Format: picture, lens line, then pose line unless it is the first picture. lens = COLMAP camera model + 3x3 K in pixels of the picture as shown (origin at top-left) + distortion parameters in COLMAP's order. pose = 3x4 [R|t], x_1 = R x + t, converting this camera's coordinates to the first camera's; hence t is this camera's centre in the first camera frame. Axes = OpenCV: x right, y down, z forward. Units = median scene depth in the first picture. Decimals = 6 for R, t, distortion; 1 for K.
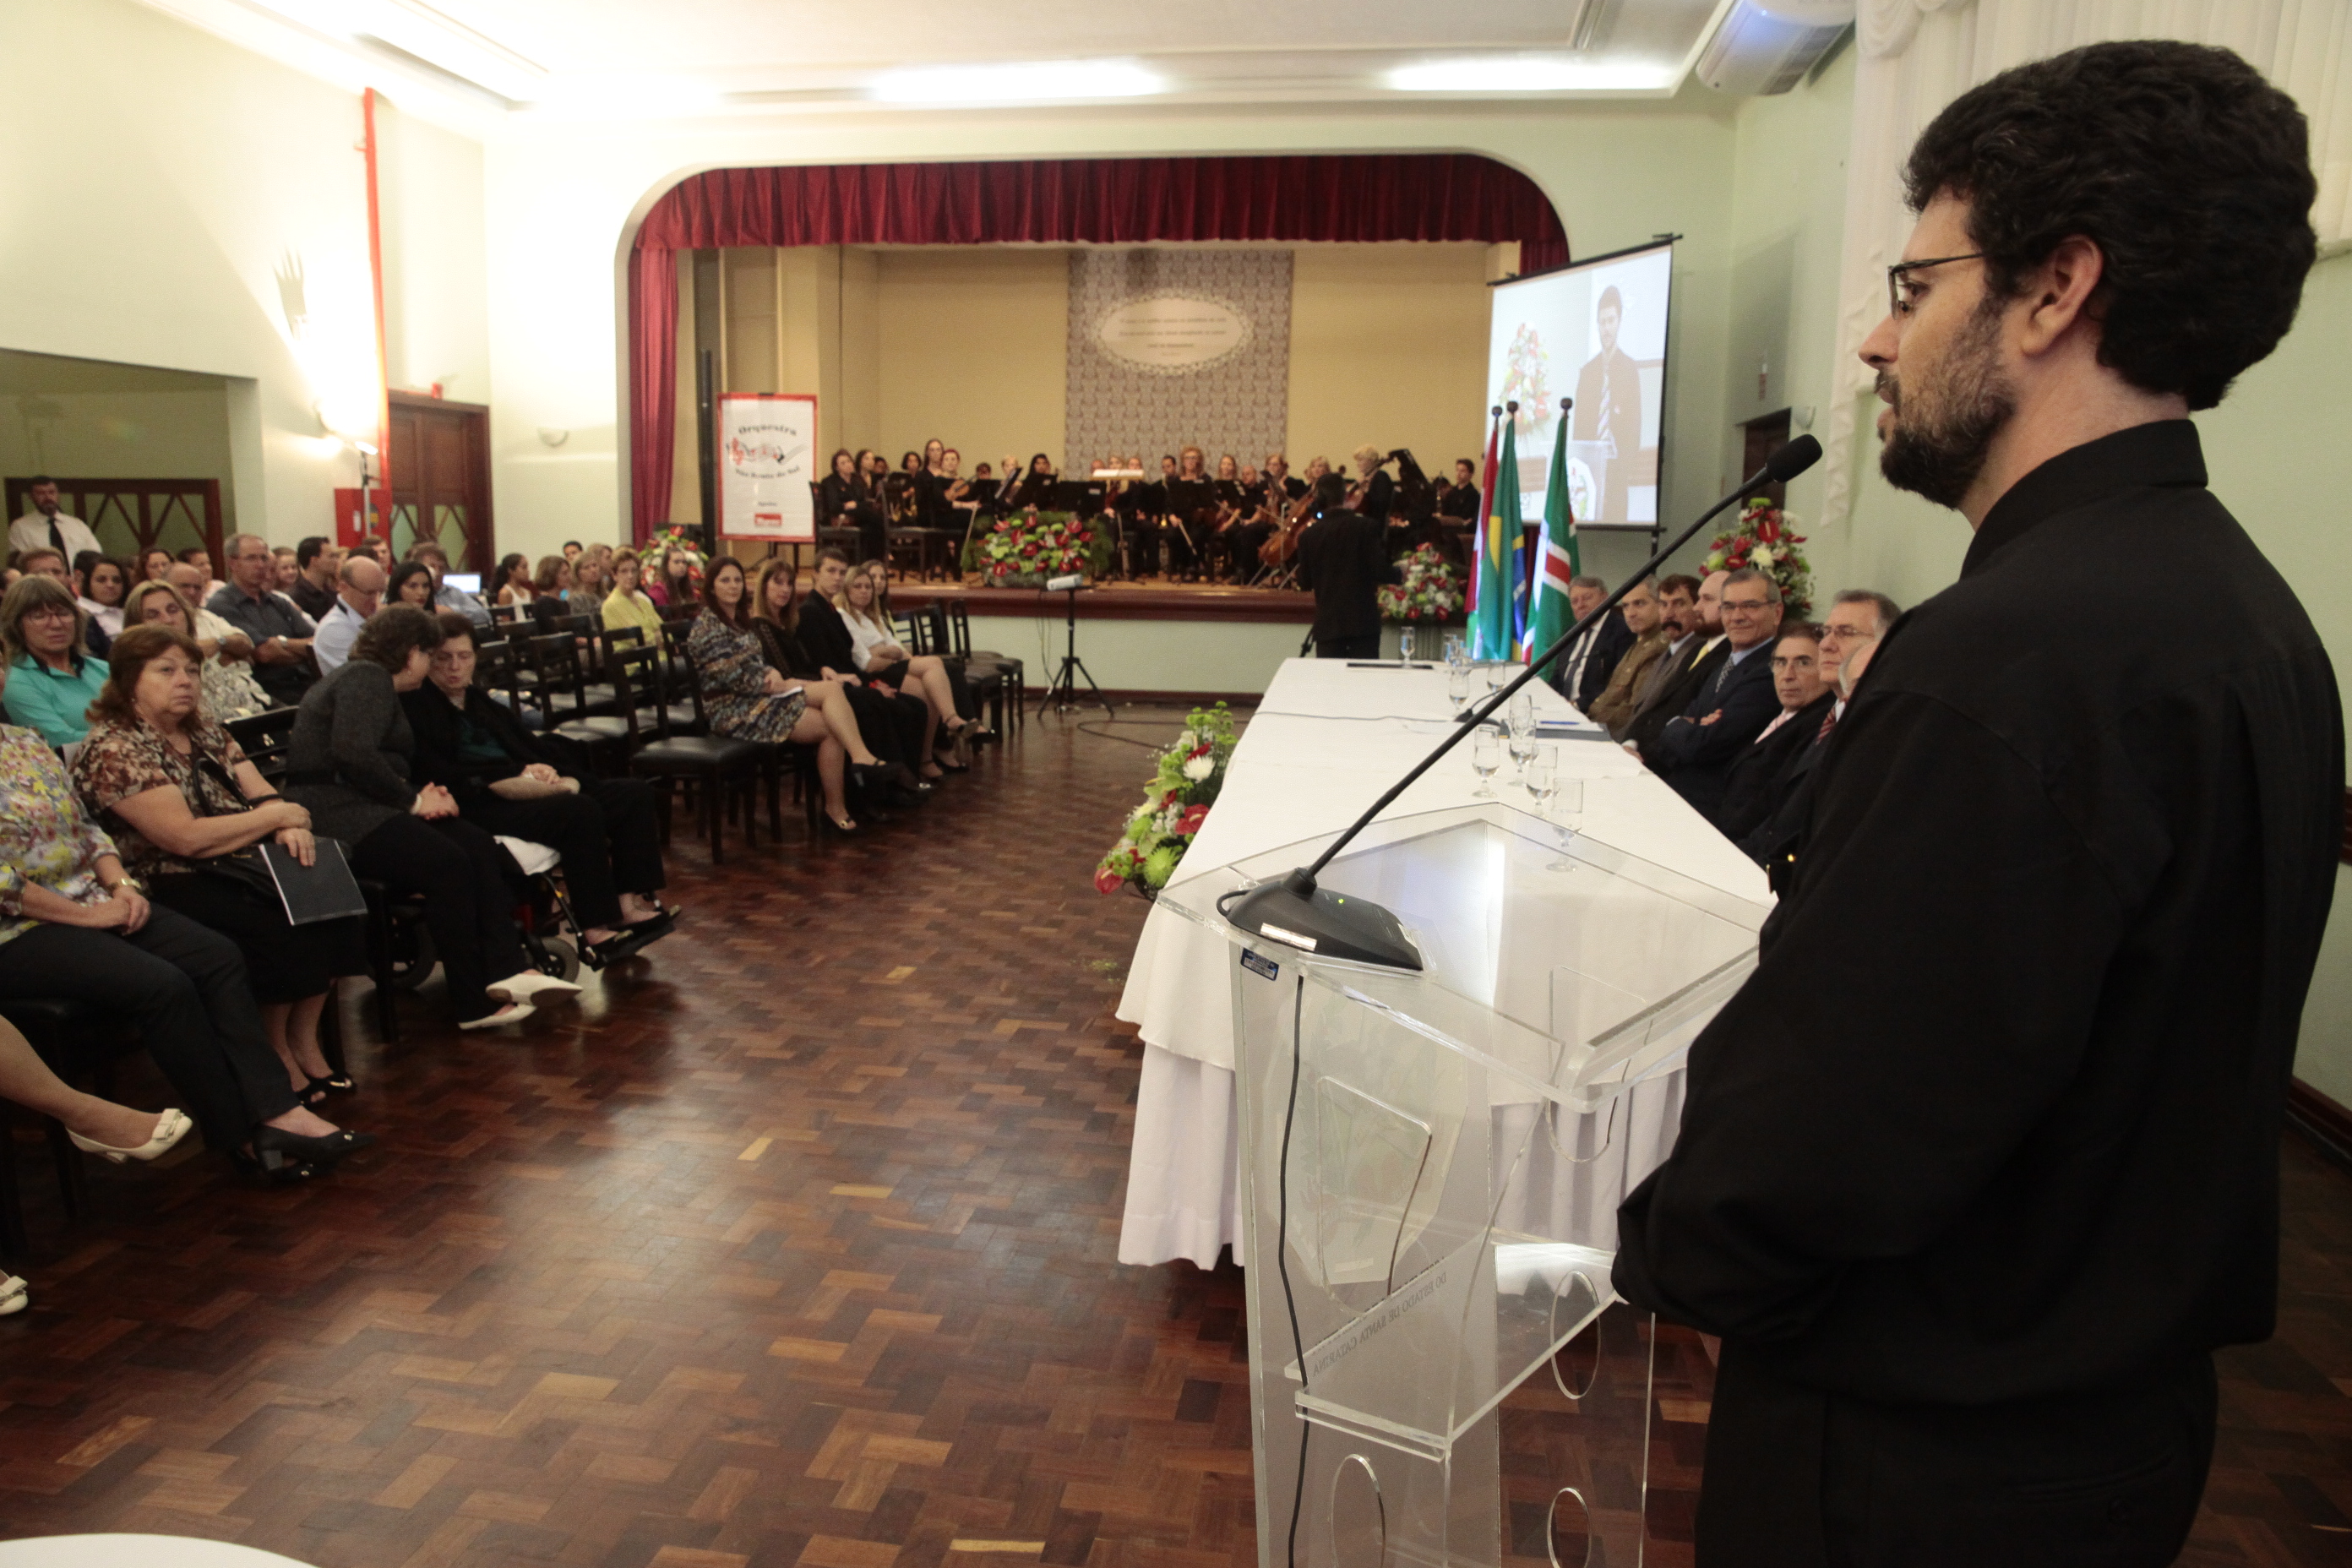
lens RADIAL K [[1629.6, 0, 1152.2], [0, 1629.6, 776.3], [0, 0, 1]] dist [-0.099745, 0.079551]
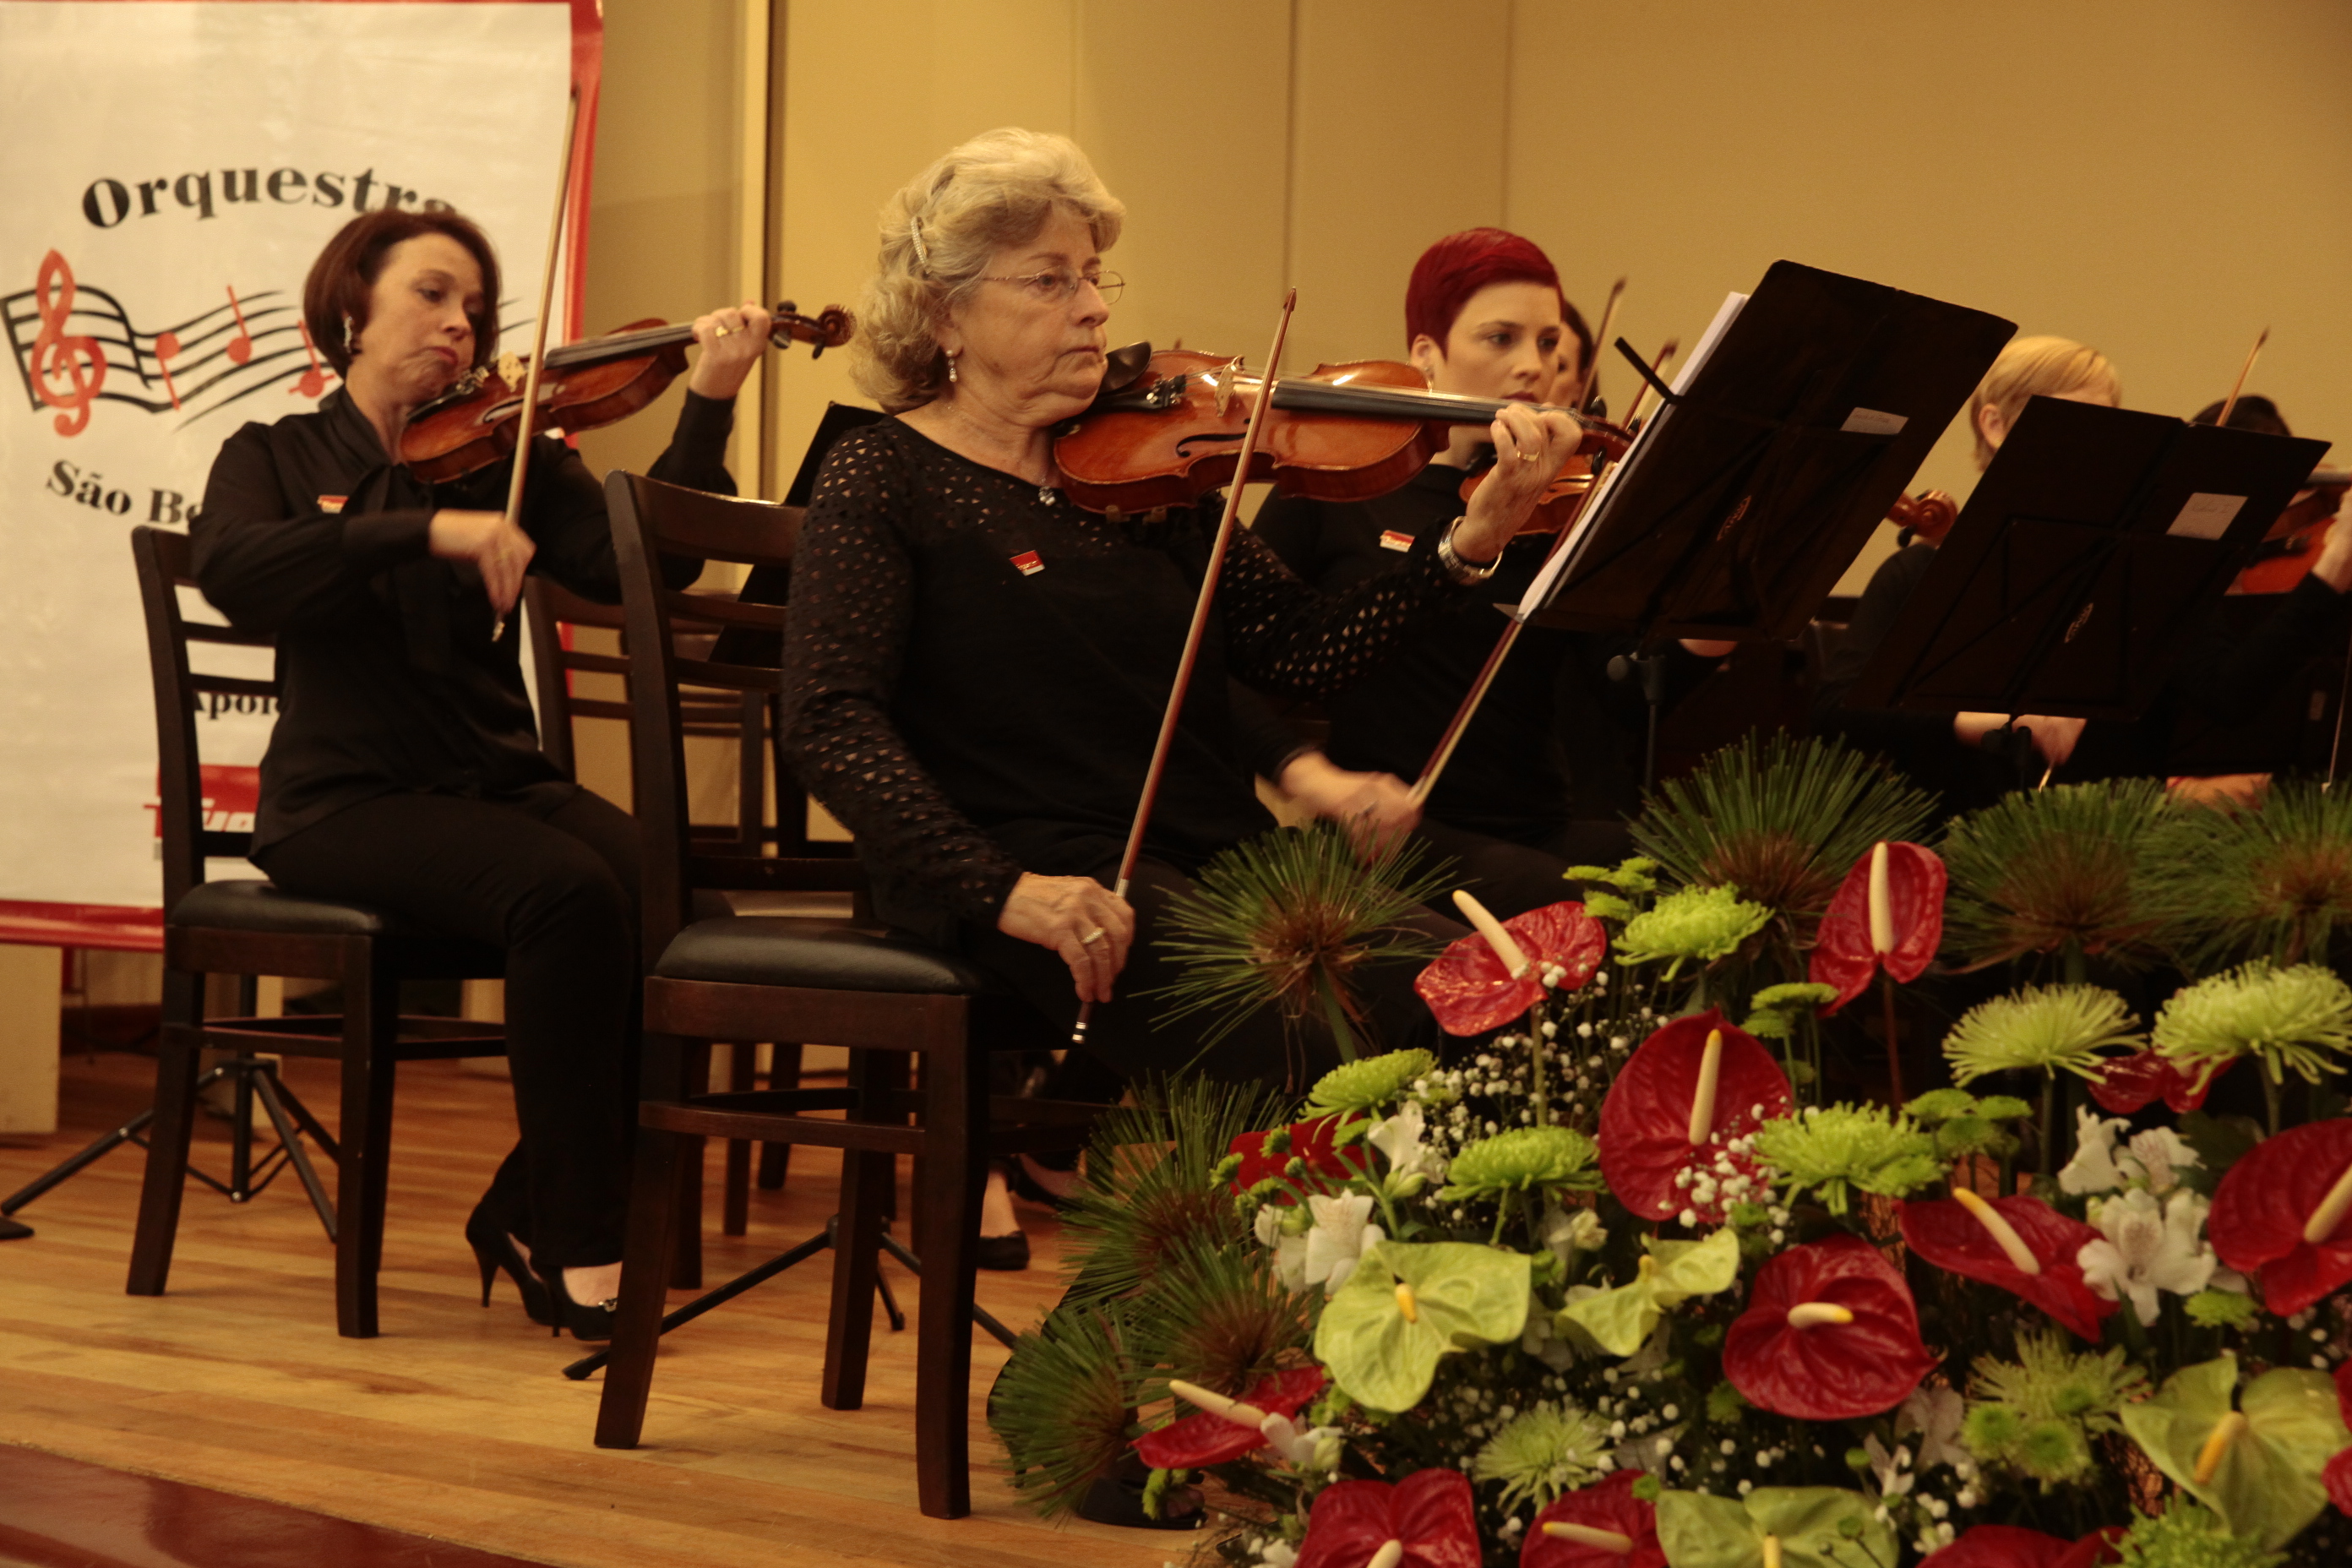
lens RADIAL K [[3444.9, 0, 1177.9], [0, 3444.9, 794.9], [0, 0, 1]] dist [0.115096, 0.000000]
pose [[0.923206, 0.018933, -0.383839, -0.045438], [-0.082383, 0.985317, -0.149545, -0.139760], [0.375372, 0.169683, 0.911210, 0.866931]]
